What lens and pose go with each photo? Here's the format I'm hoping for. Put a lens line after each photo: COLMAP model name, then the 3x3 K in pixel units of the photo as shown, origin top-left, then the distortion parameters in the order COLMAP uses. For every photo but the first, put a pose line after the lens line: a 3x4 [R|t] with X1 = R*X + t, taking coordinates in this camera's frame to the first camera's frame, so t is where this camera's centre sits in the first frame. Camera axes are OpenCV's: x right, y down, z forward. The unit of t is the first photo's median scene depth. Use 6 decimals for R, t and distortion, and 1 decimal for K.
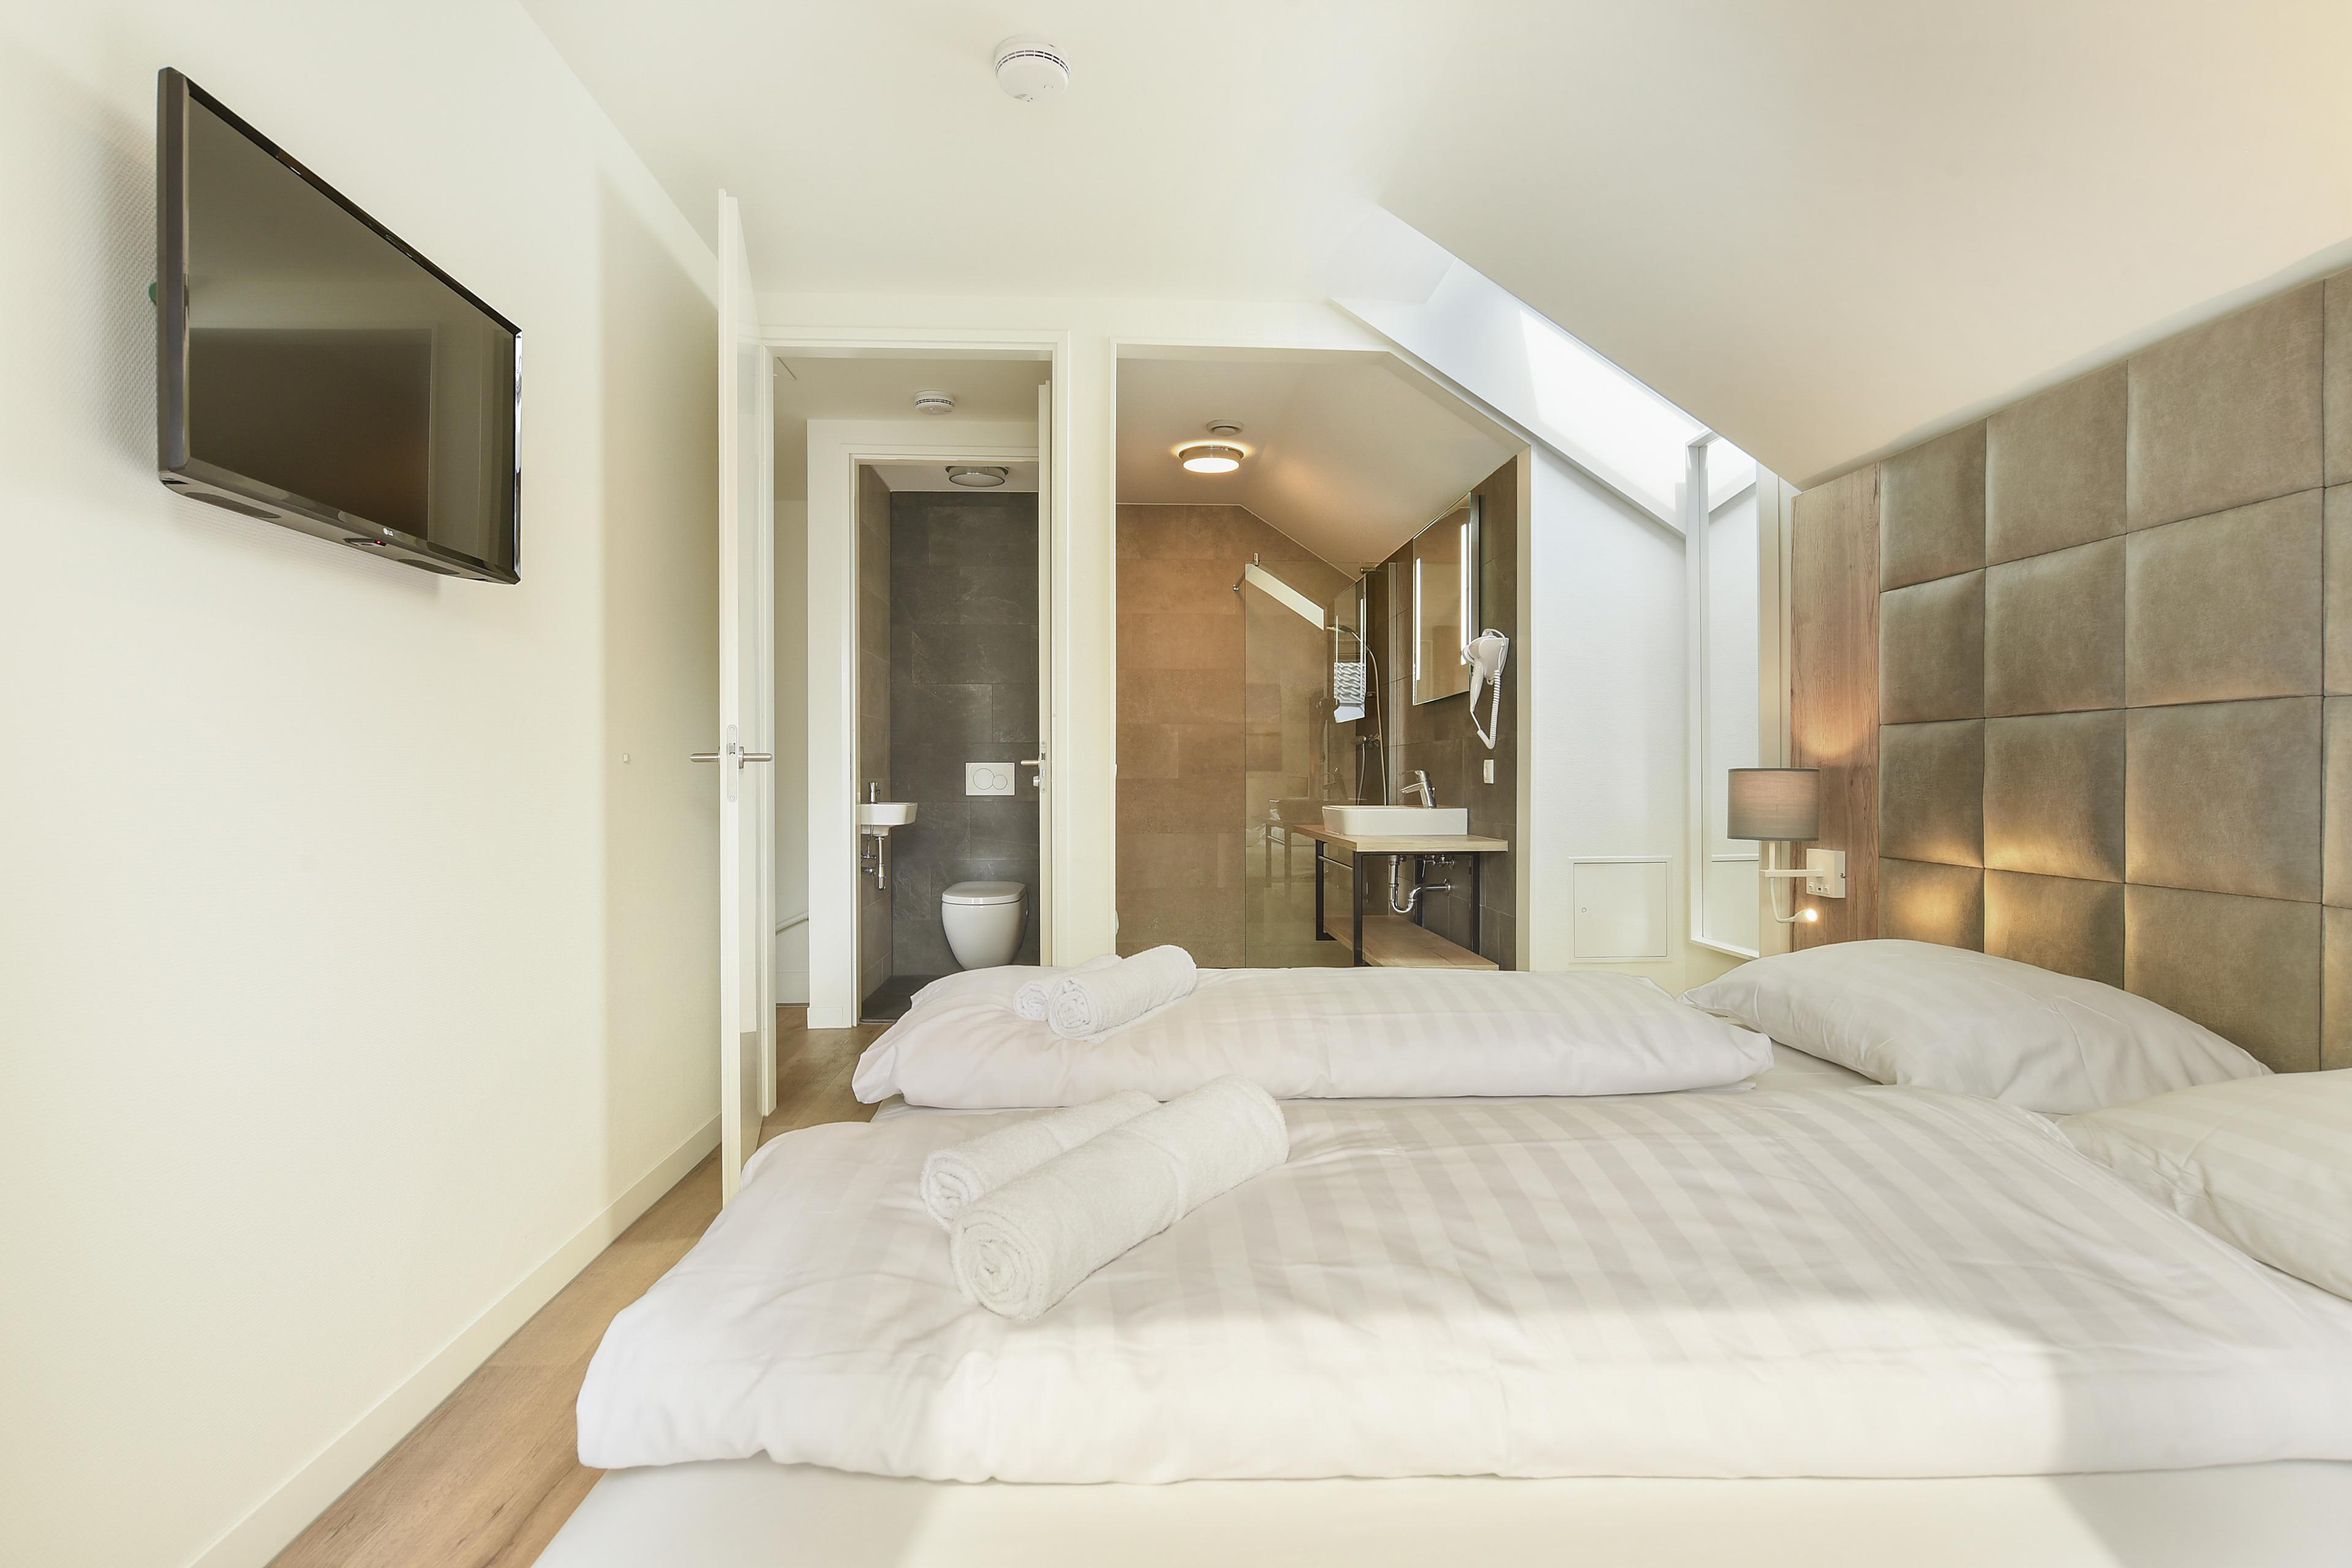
lens RADIAL K [[1200.1, 0, 1174.6], [0, 1200.1, 775.7], [0, 0, 1]] dist [-0.000732, 0.000240]
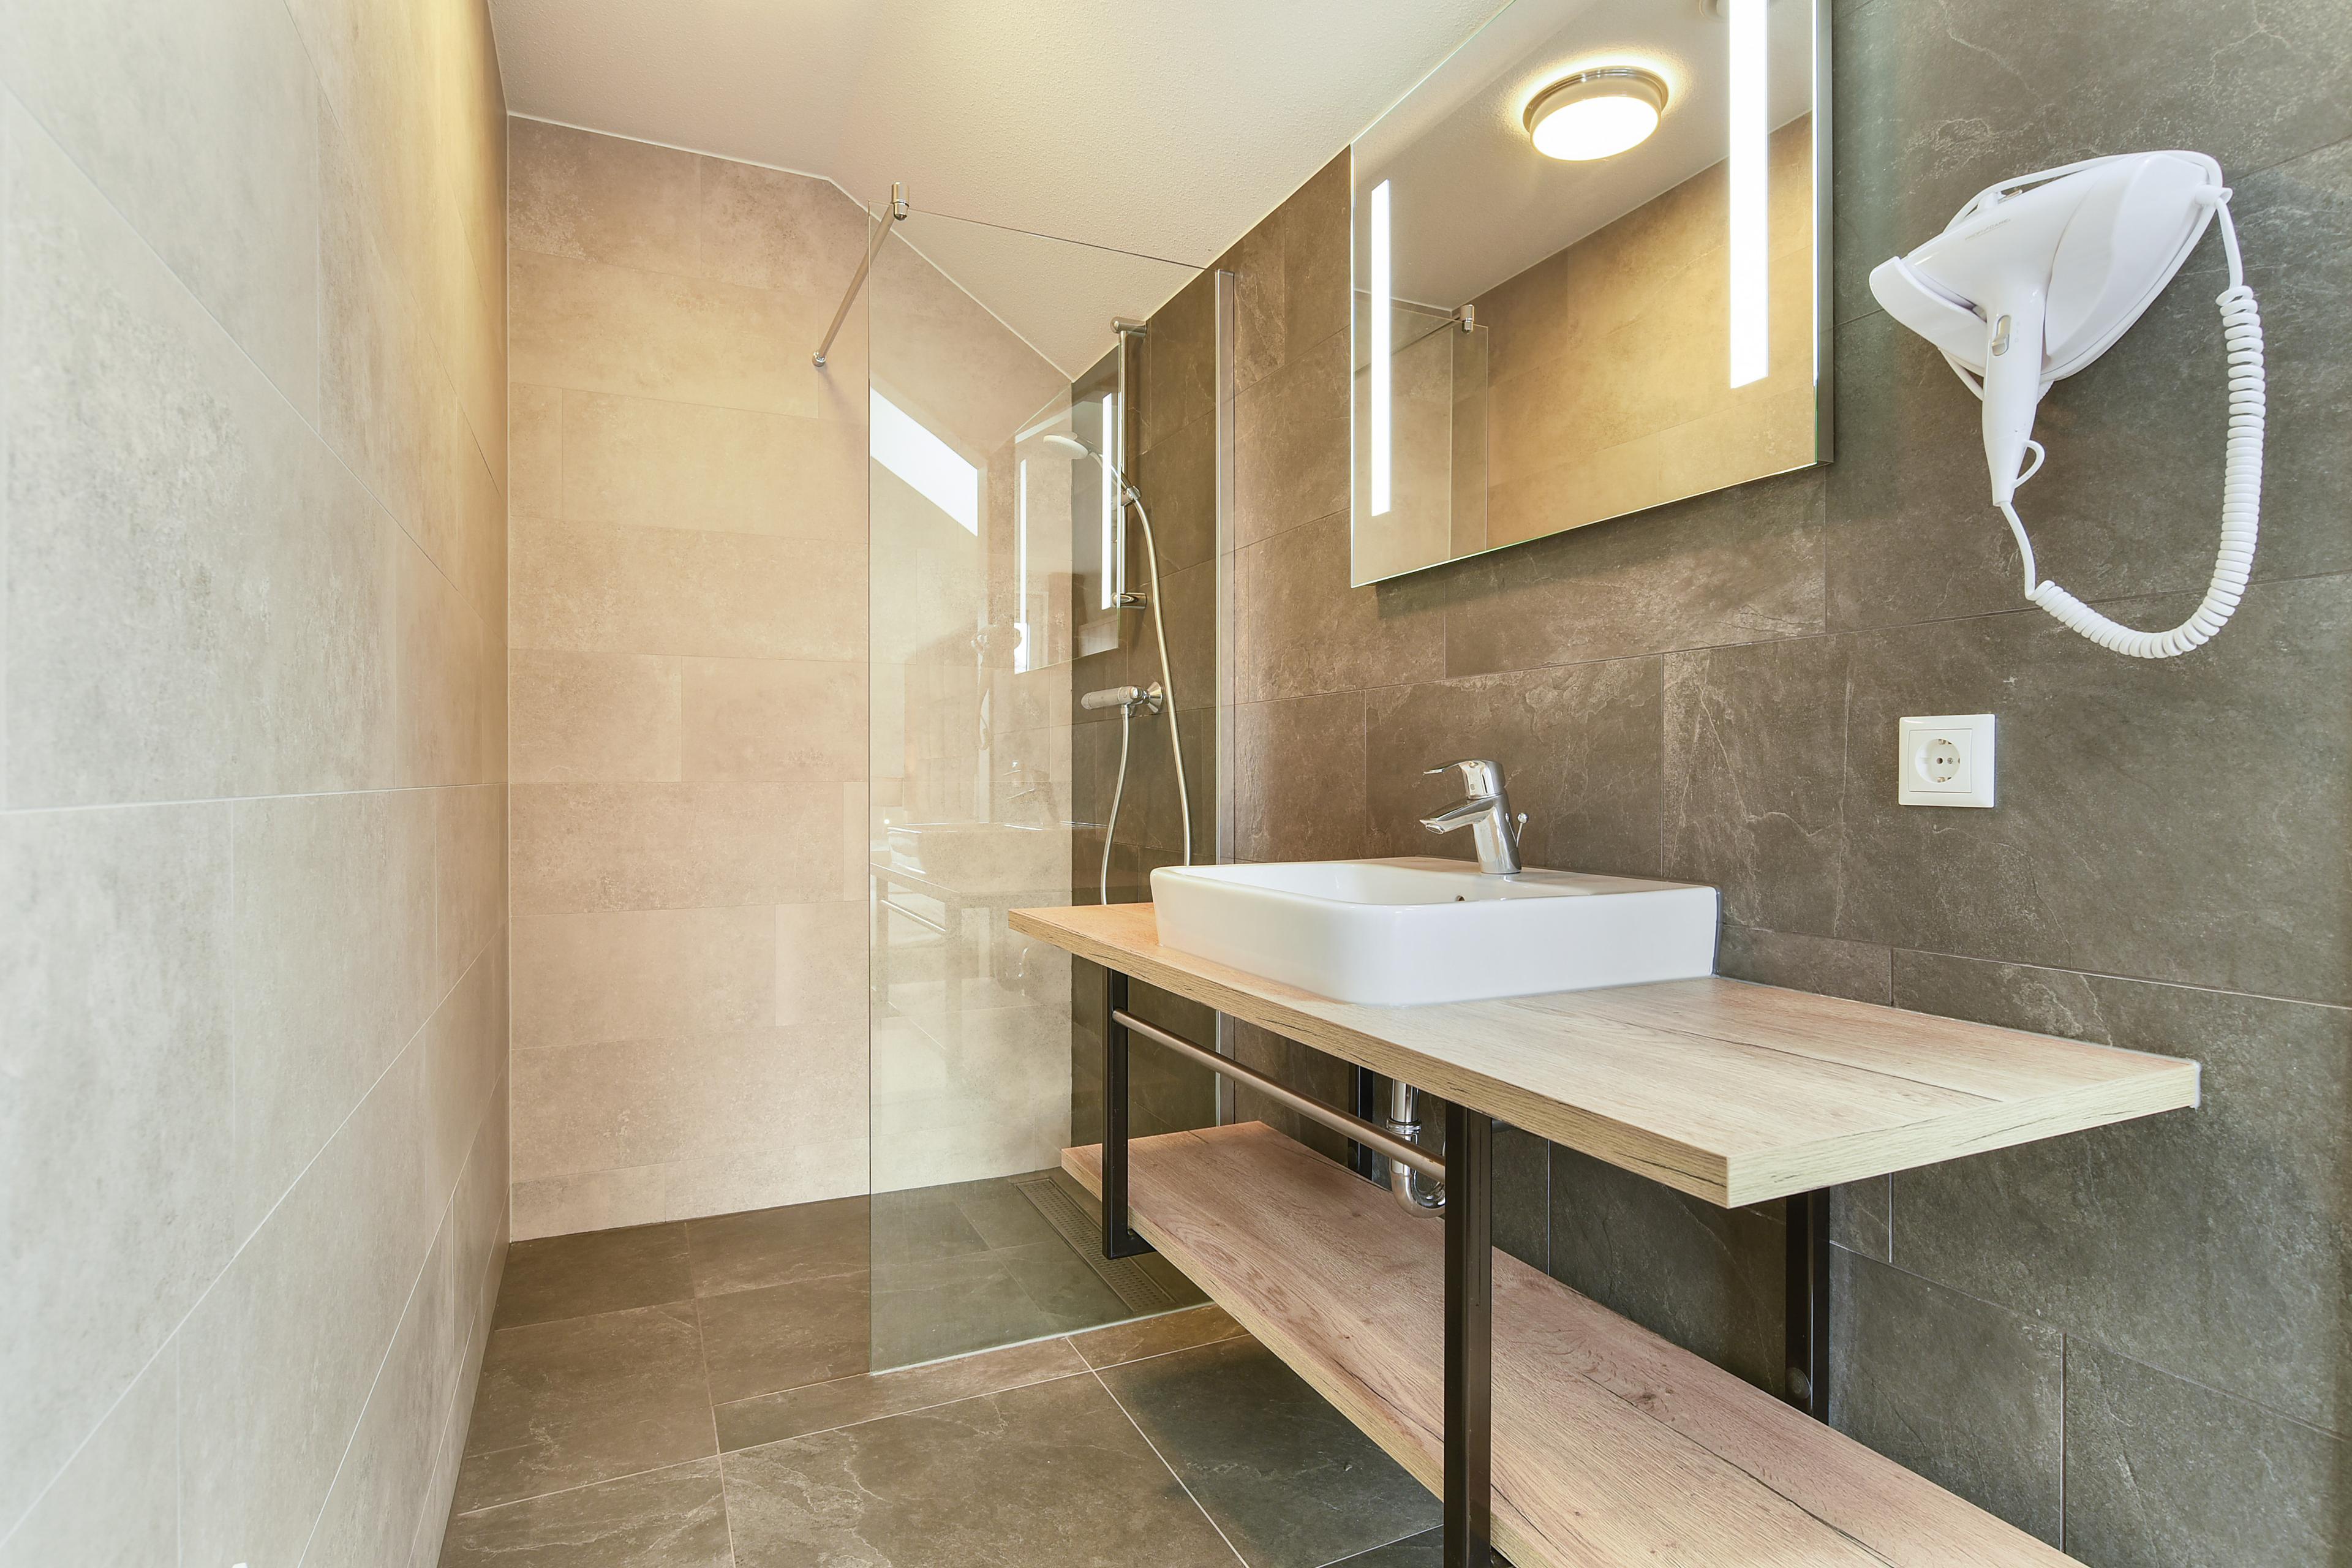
lens RADIAL K [[1200.1, 0, 1173.4], [0, 1200.1, 777.6], [0, 0, 1]] dist [-0.000732, 0.000240]
pose [[0.929662, 0.000493, 0.368413, 0.008807], [-0.000680, 1.000000, 0.000377, 0.000383], [-0.368413, -0.000601, 0.929662, 0.531155]]
